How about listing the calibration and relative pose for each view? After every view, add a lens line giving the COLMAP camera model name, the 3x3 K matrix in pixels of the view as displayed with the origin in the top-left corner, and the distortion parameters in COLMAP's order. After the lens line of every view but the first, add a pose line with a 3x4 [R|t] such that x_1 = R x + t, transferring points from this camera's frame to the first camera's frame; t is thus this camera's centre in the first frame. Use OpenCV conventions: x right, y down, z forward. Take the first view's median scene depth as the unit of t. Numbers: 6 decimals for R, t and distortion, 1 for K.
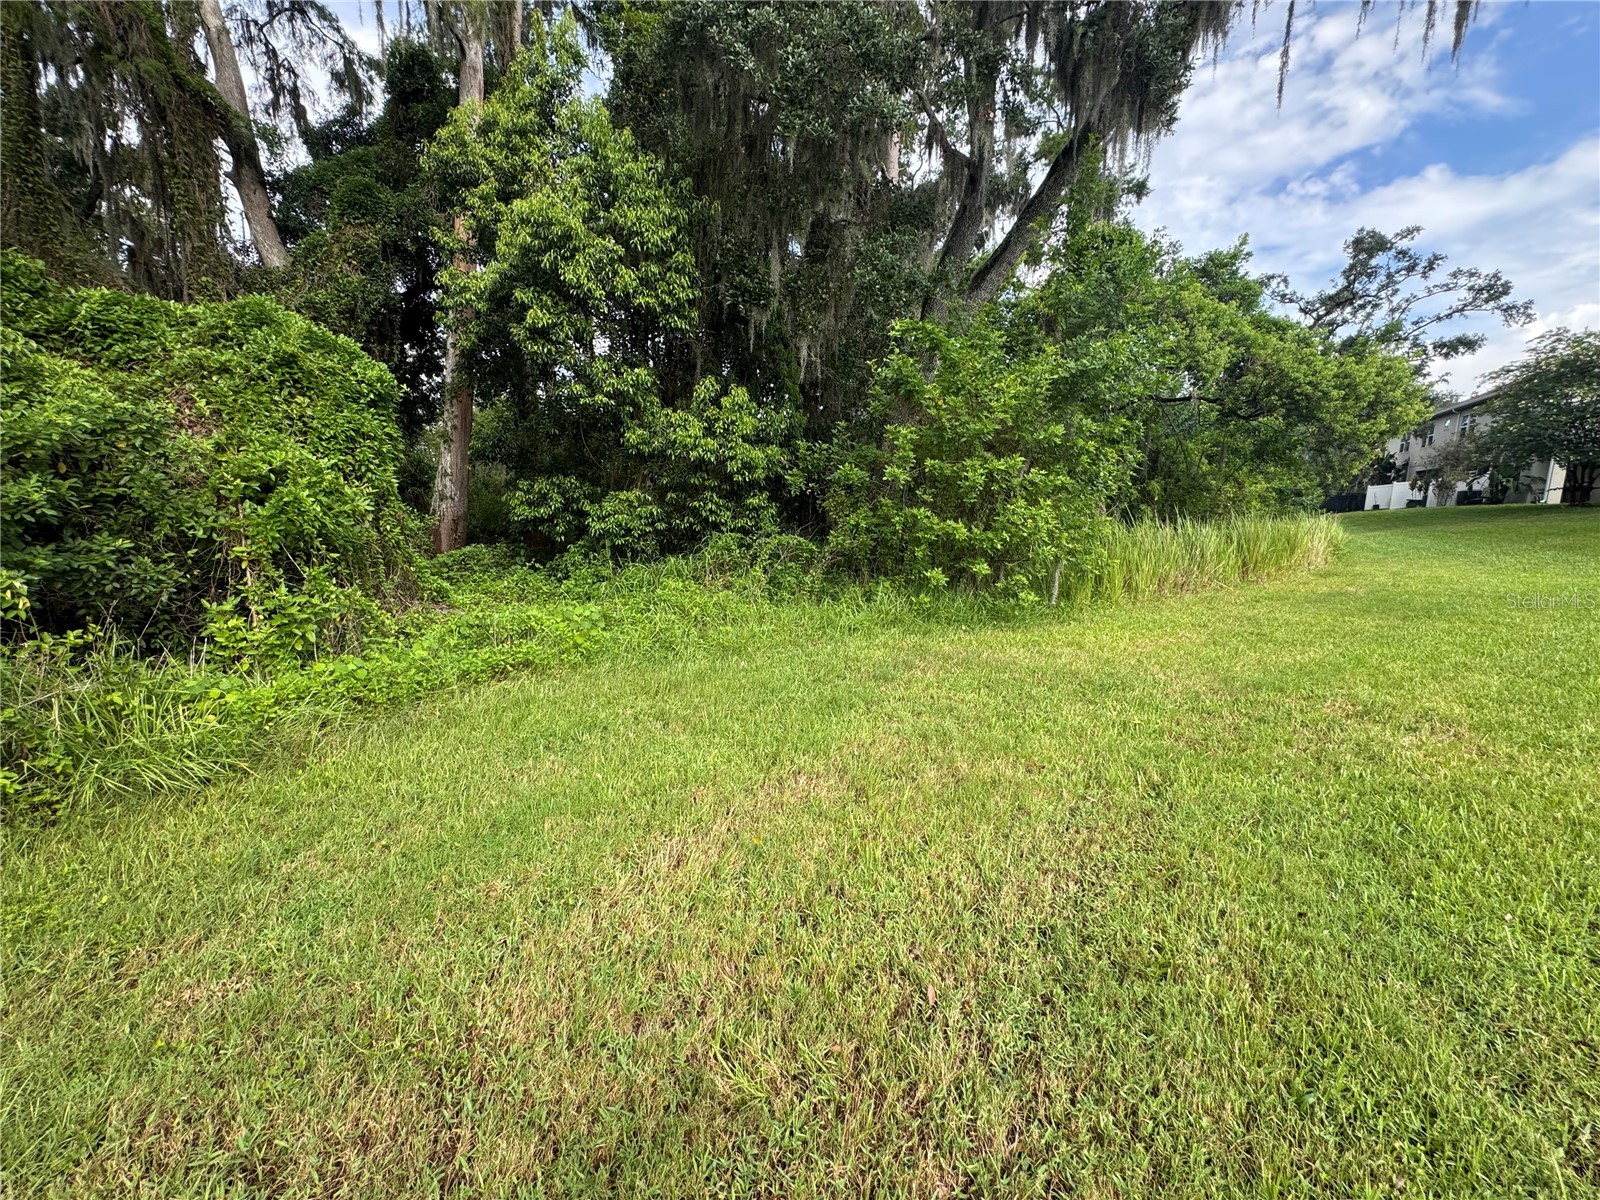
lens RADIAL K [[637.0, 0, 794.9], [0, 637.0, 604.7], [0, 0, 1]] dist [-0.000798, -0.000251]
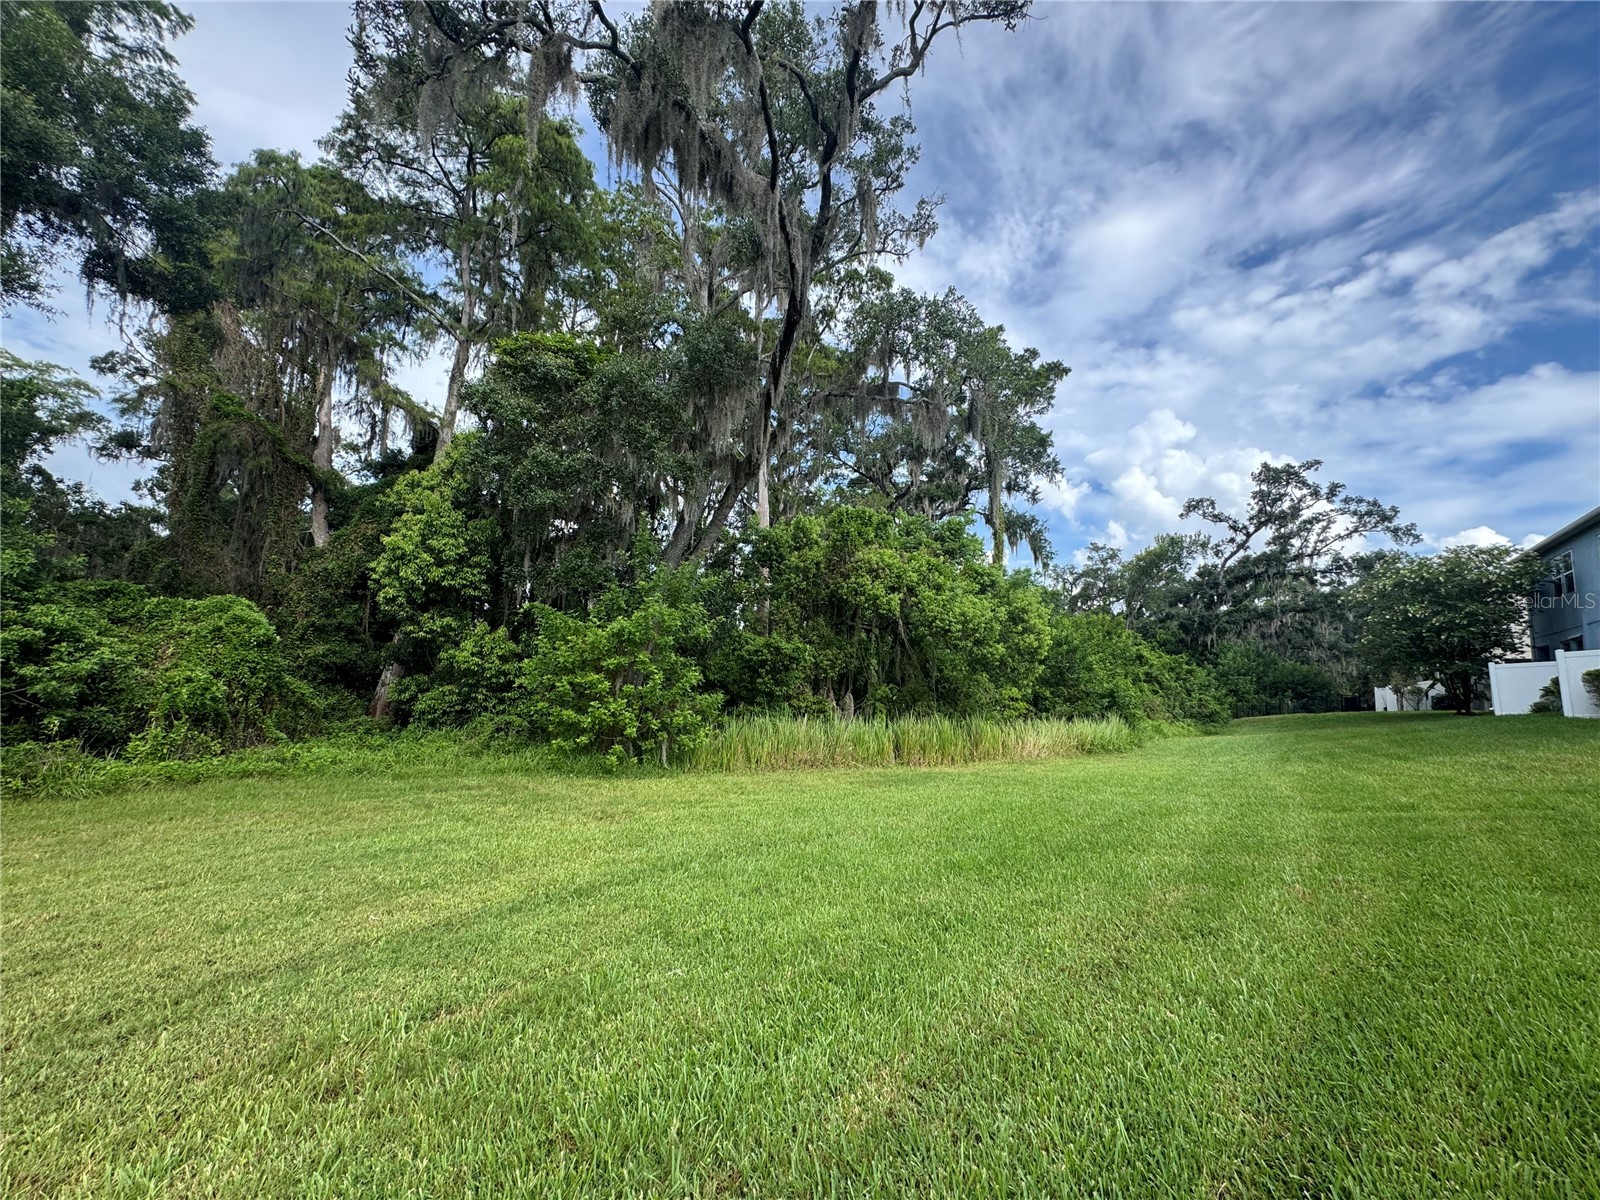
lens RADIAL K [[637.0, 0, 798.7], [0, 637.0, 599.8], [0, 0, 1]] dist [-0.000798, -0.000251]
pose [[0.988850, 0.003831, -0.148867, 0.972348], [-0.046763, 0.957089, -0.285996, 0.039893], [0.141384, 0.289769, 0.946596, -0.537461]]
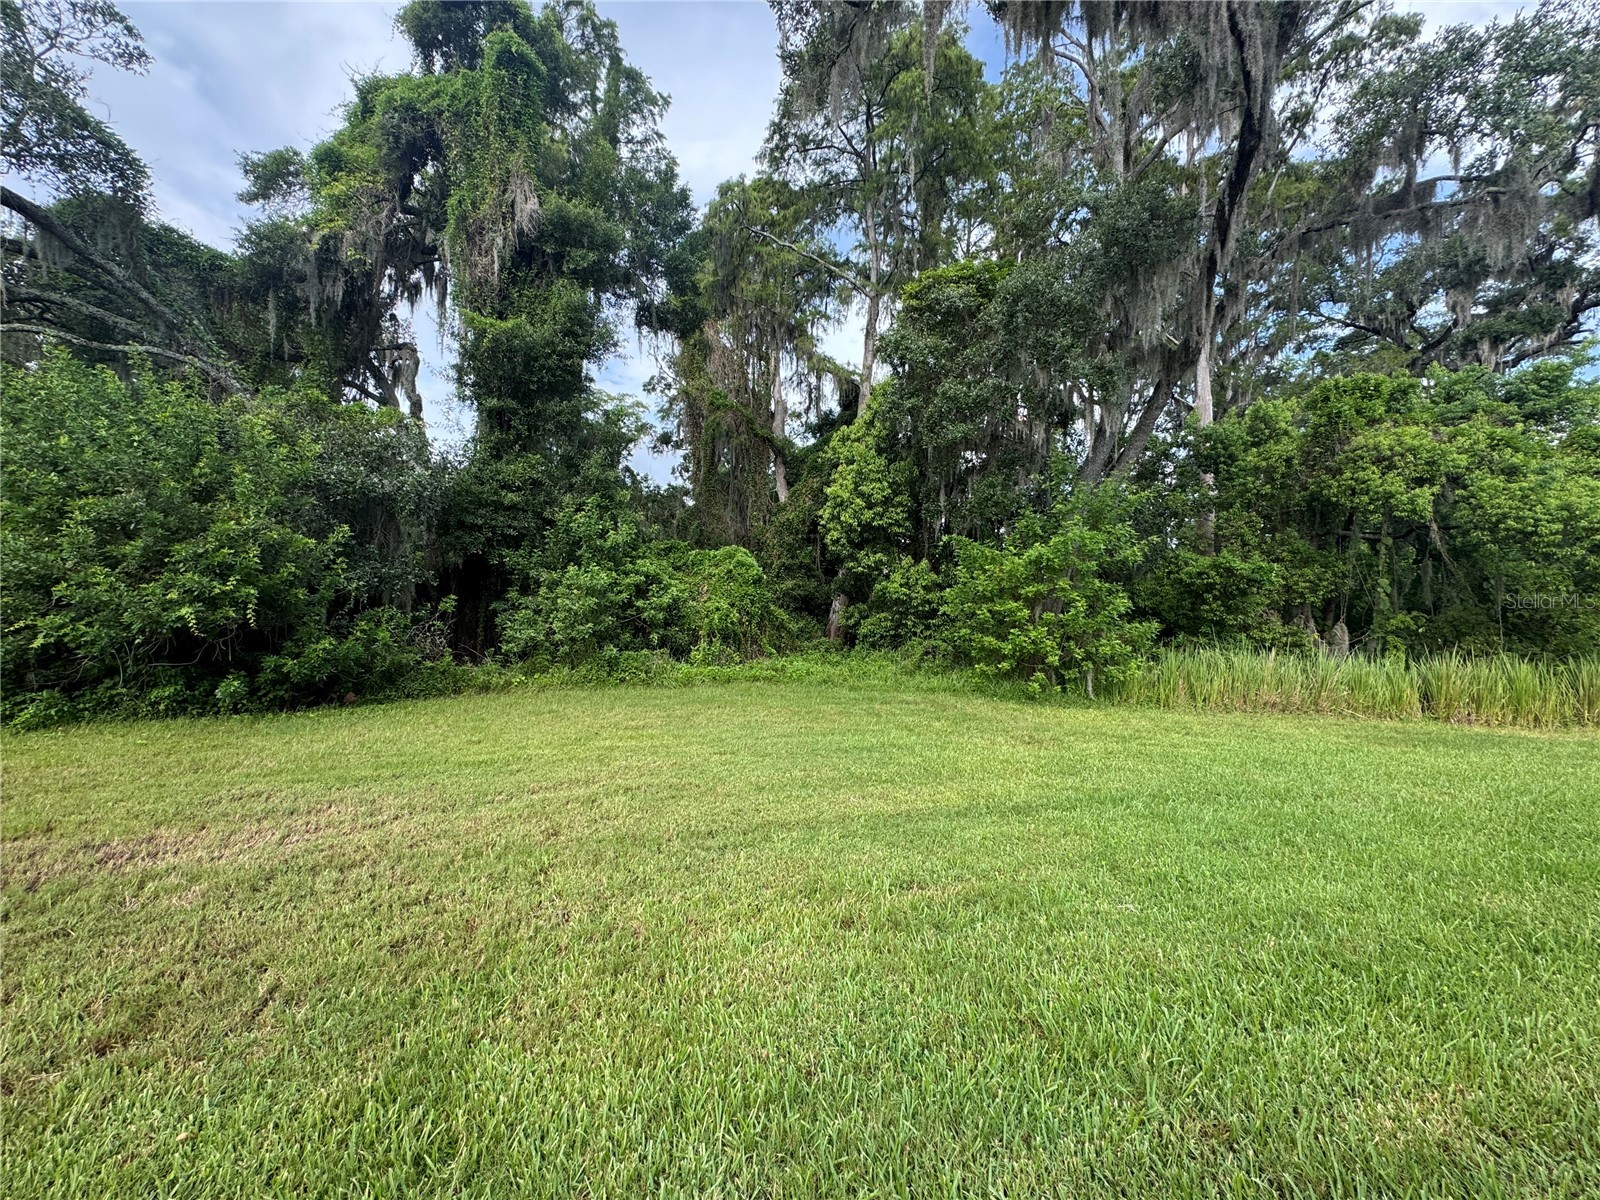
lens RADIAL K [[637.0, 0, 795.6], [0, 637.0, 599.0], [0, 0, 1]] dist [-0.000798, -0.000251]
pose [[0.718006, 0.010870, -0.695952, 0.953505], [-0.129895, 0.984405, -0.118636, 0.039581], [0.683809, 0.175582, 0.708221, -0.560912]]
